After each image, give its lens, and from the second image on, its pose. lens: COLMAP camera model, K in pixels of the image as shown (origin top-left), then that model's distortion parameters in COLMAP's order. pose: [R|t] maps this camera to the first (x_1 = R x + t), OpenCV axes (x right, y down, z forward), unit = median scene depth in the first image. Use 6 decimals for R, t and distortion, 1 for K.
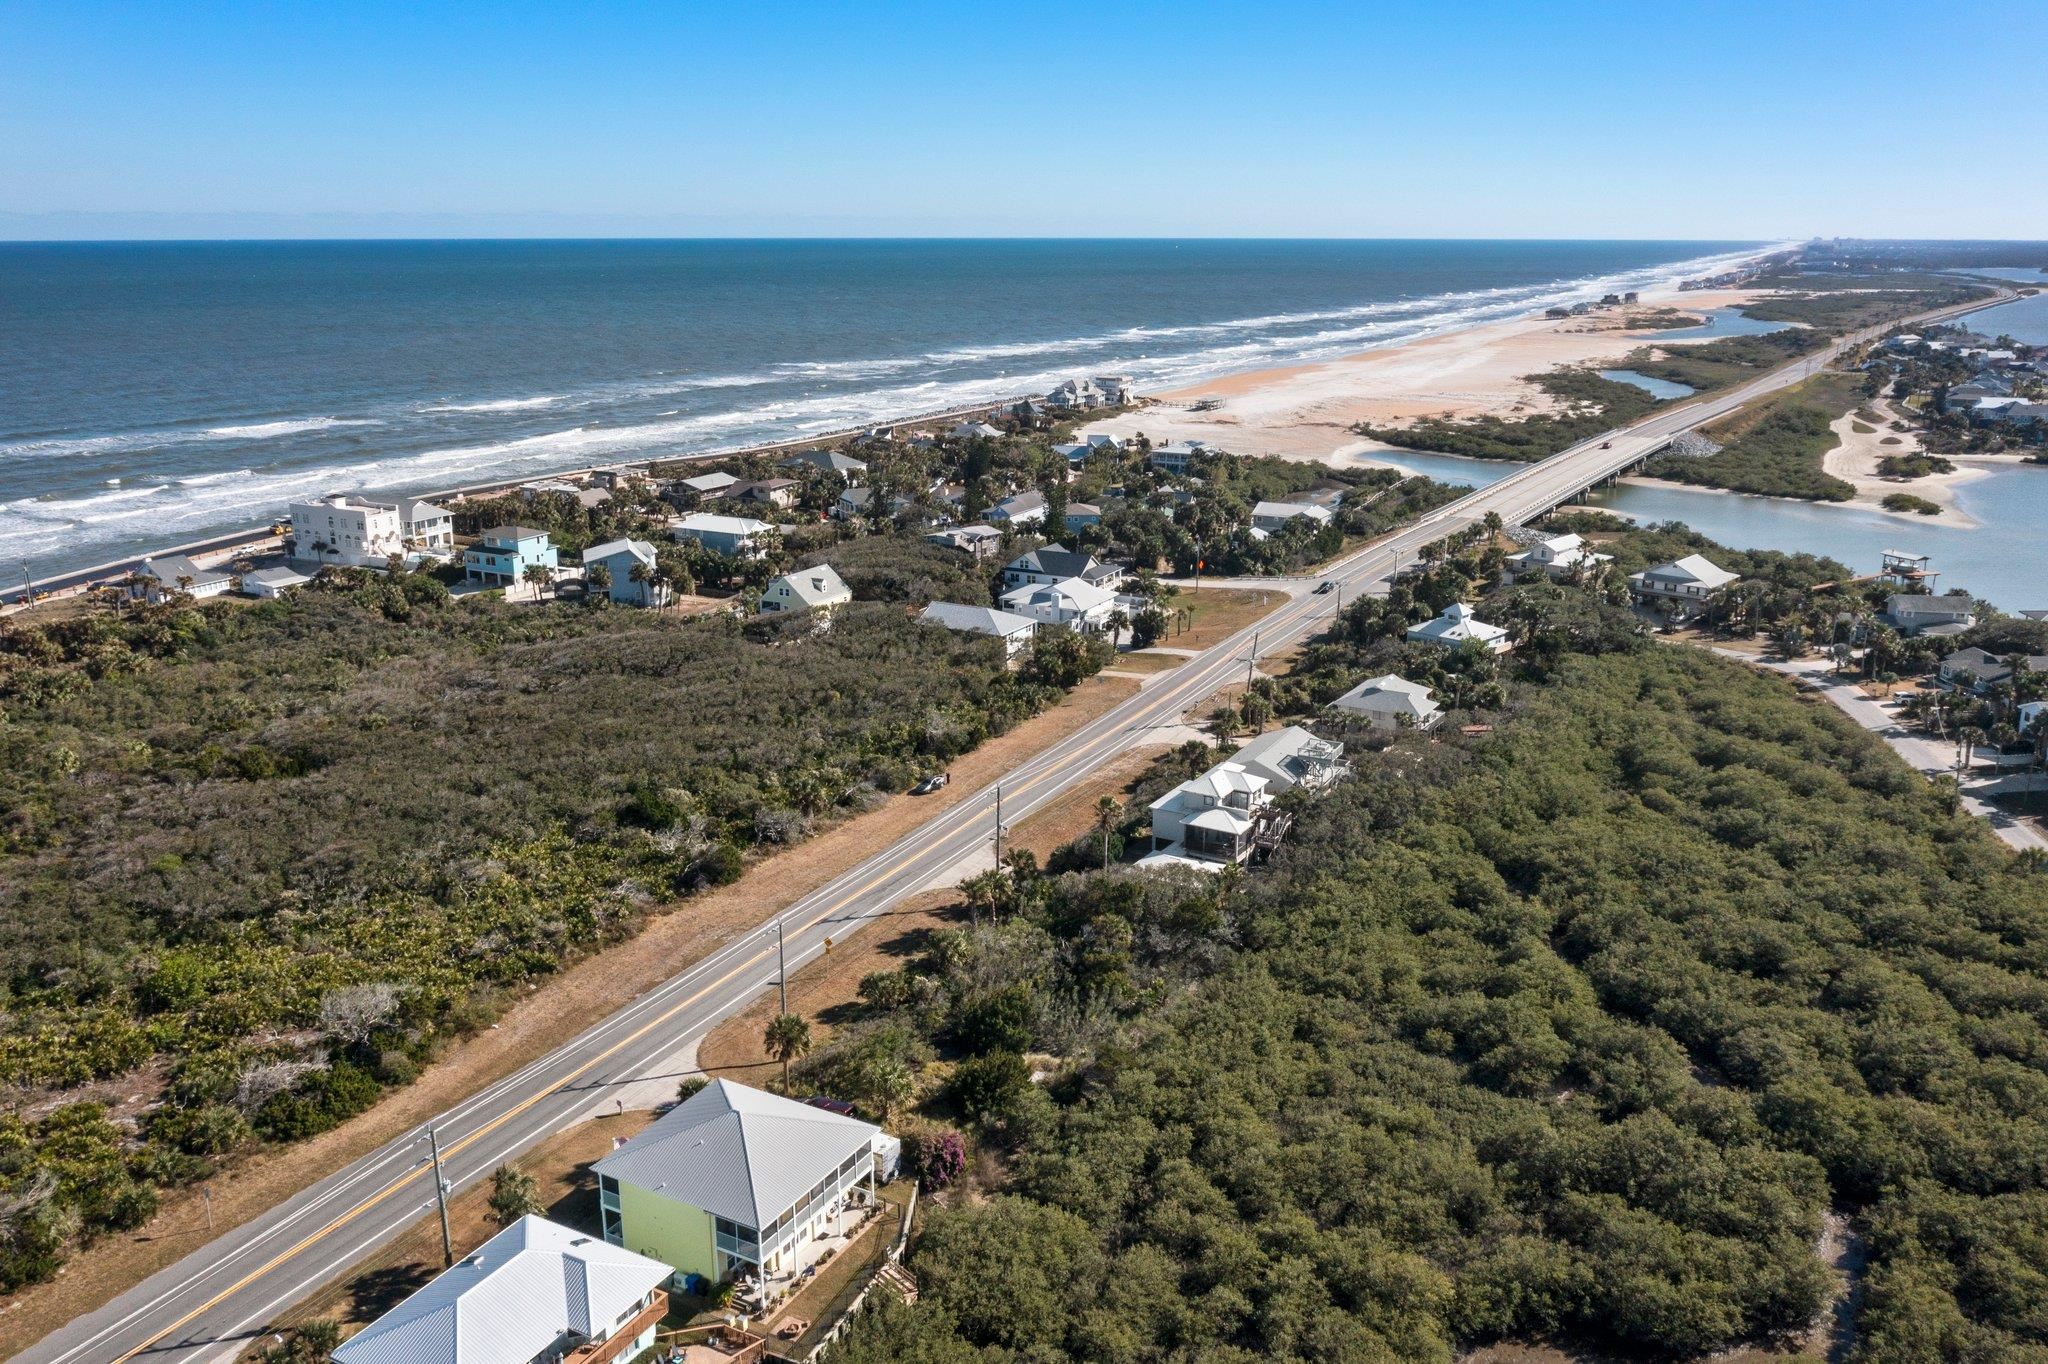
lens RADIAL K [[1584.1, 0, 1024.0], [0, 1584.1, 682.0], [0, 0, 1]] dist [-0.018088, -0.000765]
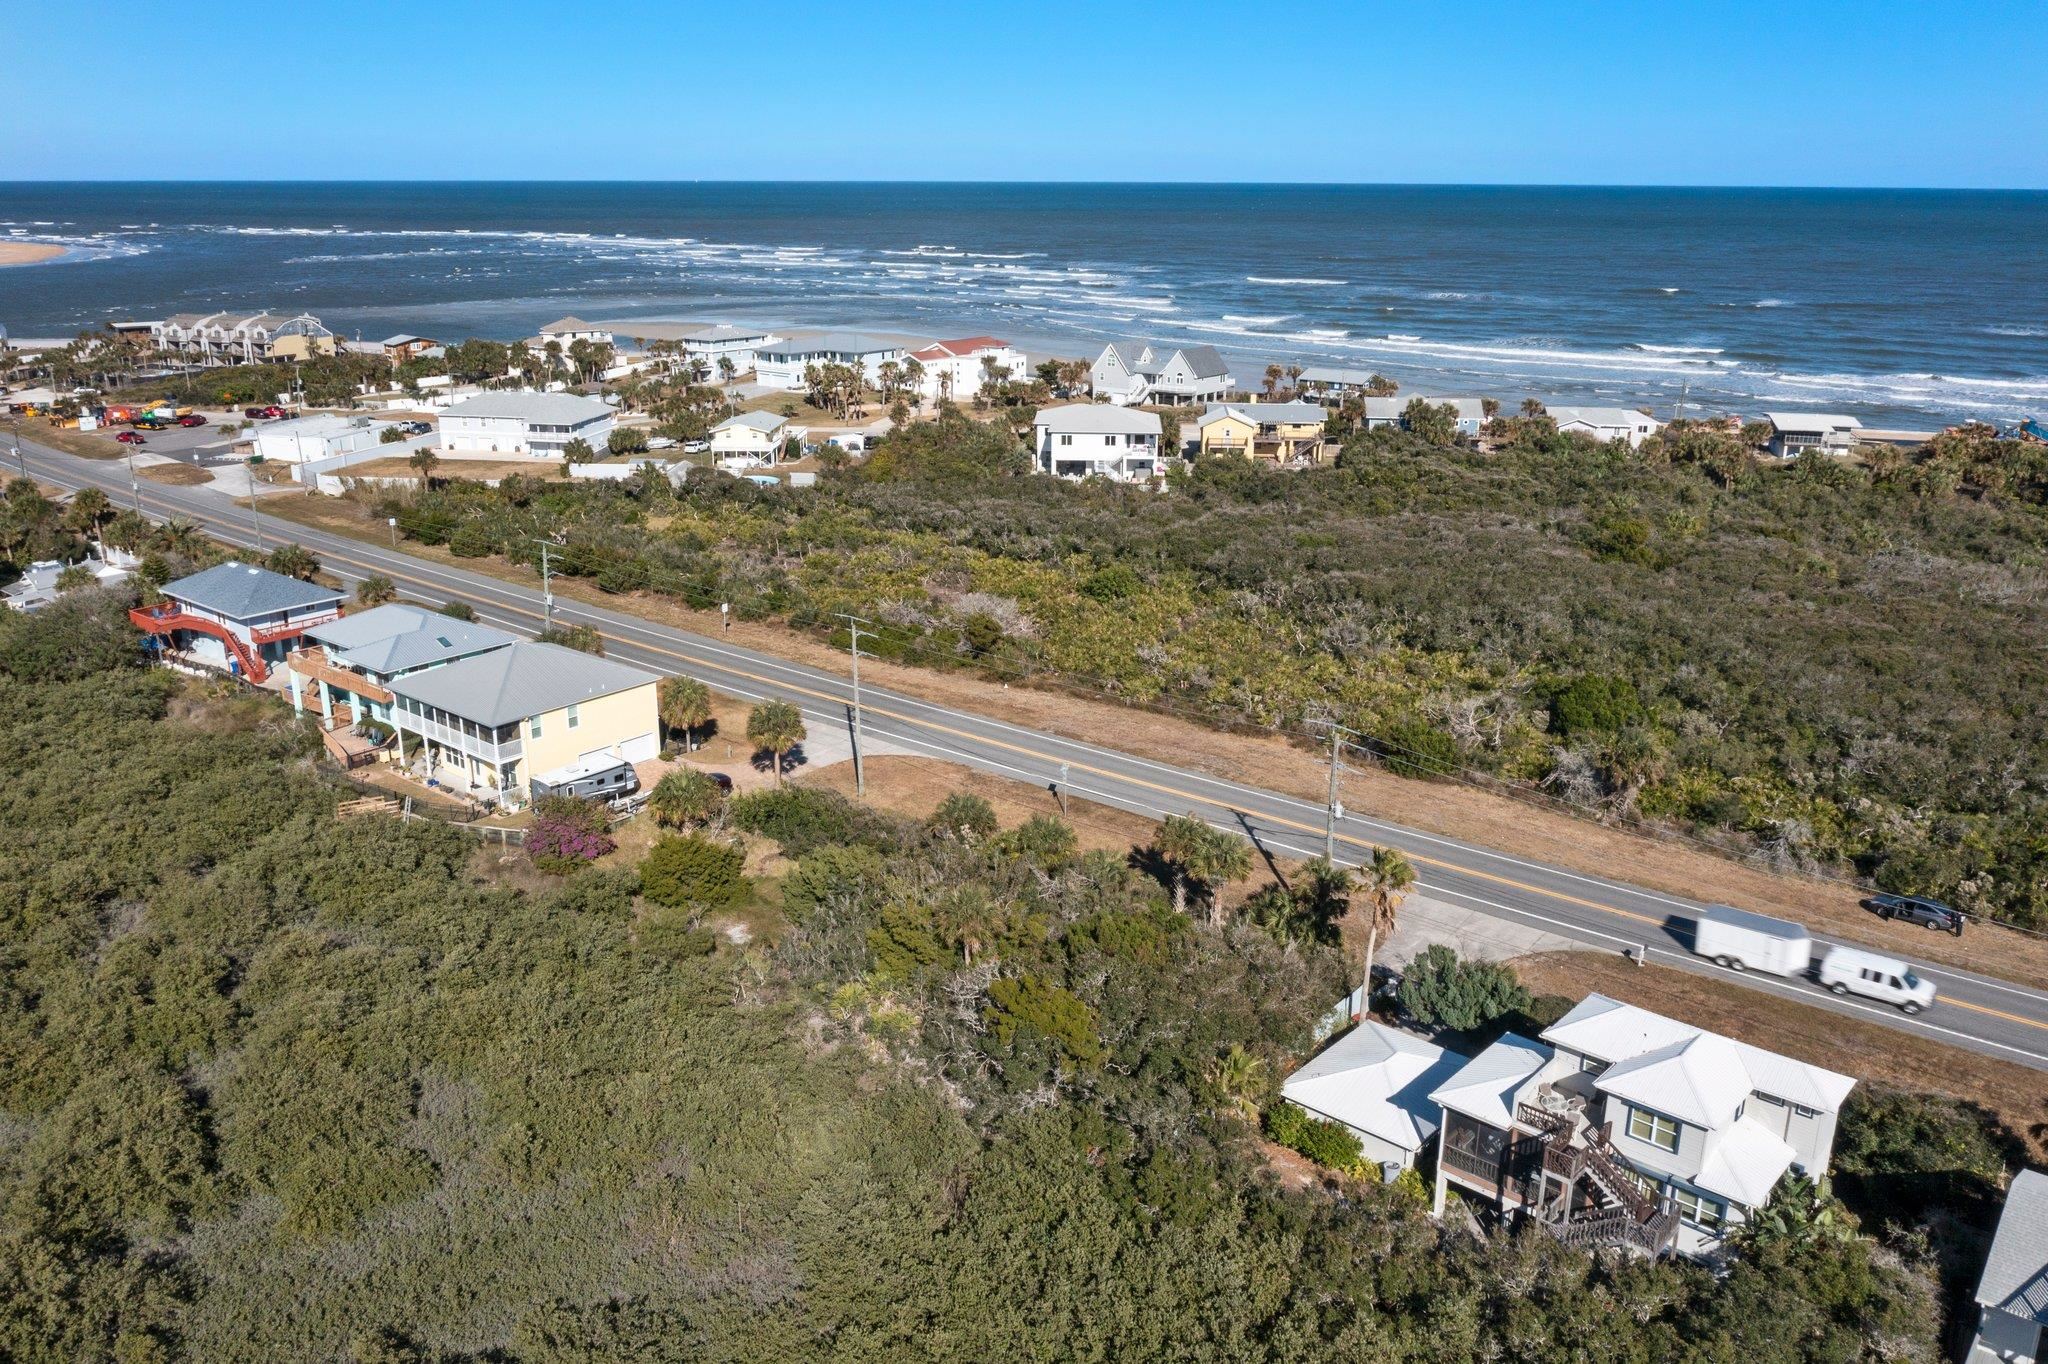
lens RADIAL K [[1615.6, 0, 1024.0], [0, 1615.6, 682.0], [0, 0, 1]] dist [-0.018879, 0.000674]
pose [[-0.209092, 0.276937, -0.937863, 0.431318], [-0.264930, 0.907153, 0.326934, -0.083389], [0.941325, 0.316827, -0.116309, 0.799187]]
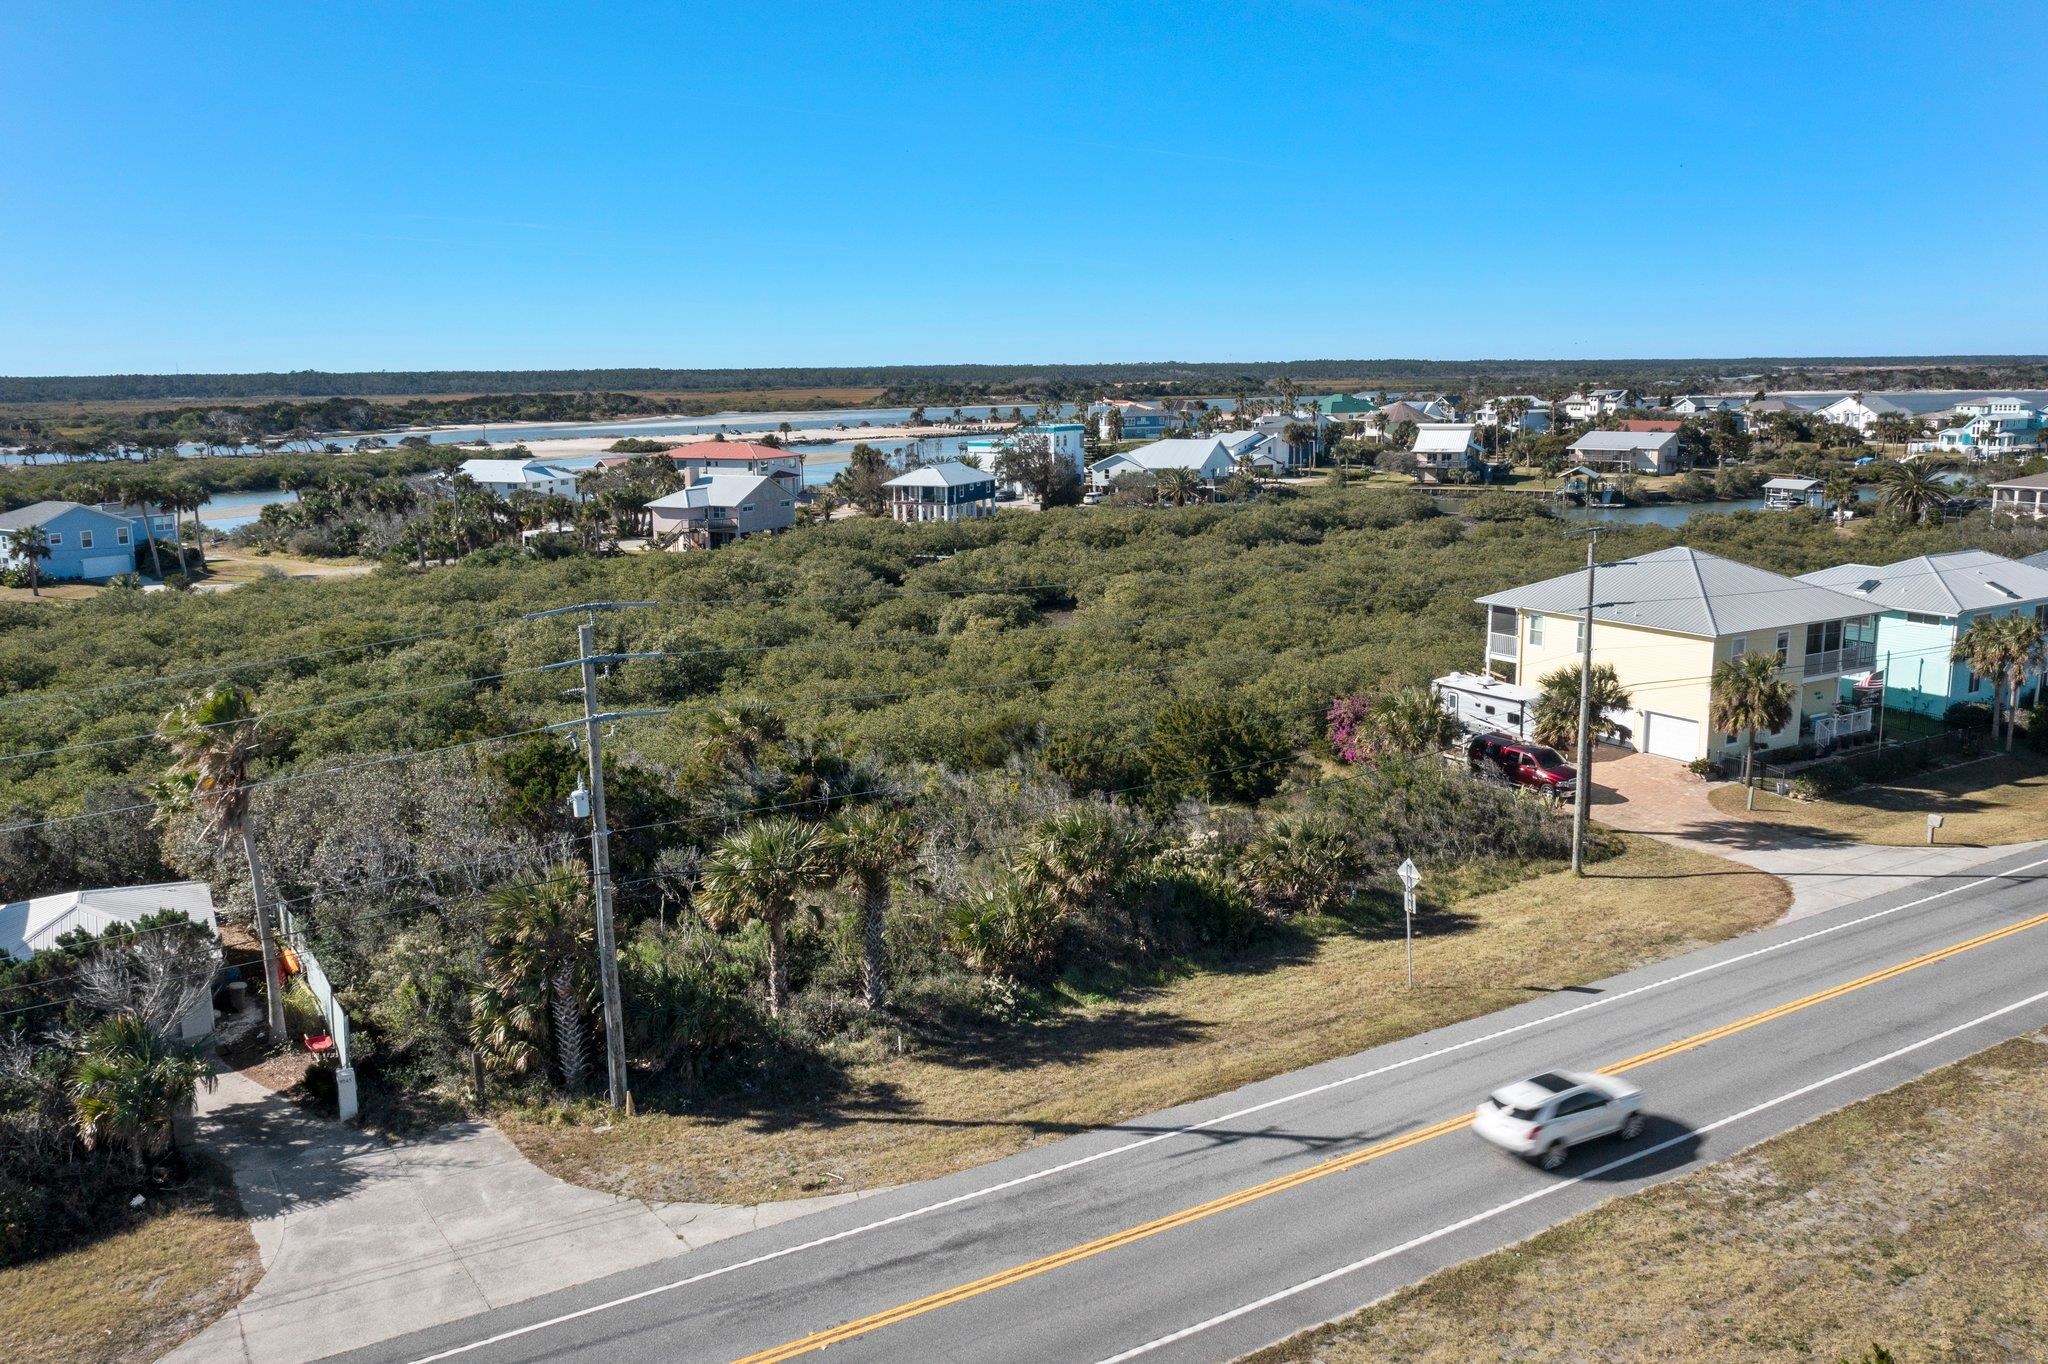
lens RADIAL K [[1613.2, 0, 1025.9], [0, 1613.2, 683.8], [0, 0, 1]] dist [-0.023466, 0.008459]
pose [[-0.851720, -0.102242, 0.513926, -0.169862], [0.139188, 0.901402, 0.410002, -0.013934], [-0.505173, 0.420739, -0.753511, 0.964875]]
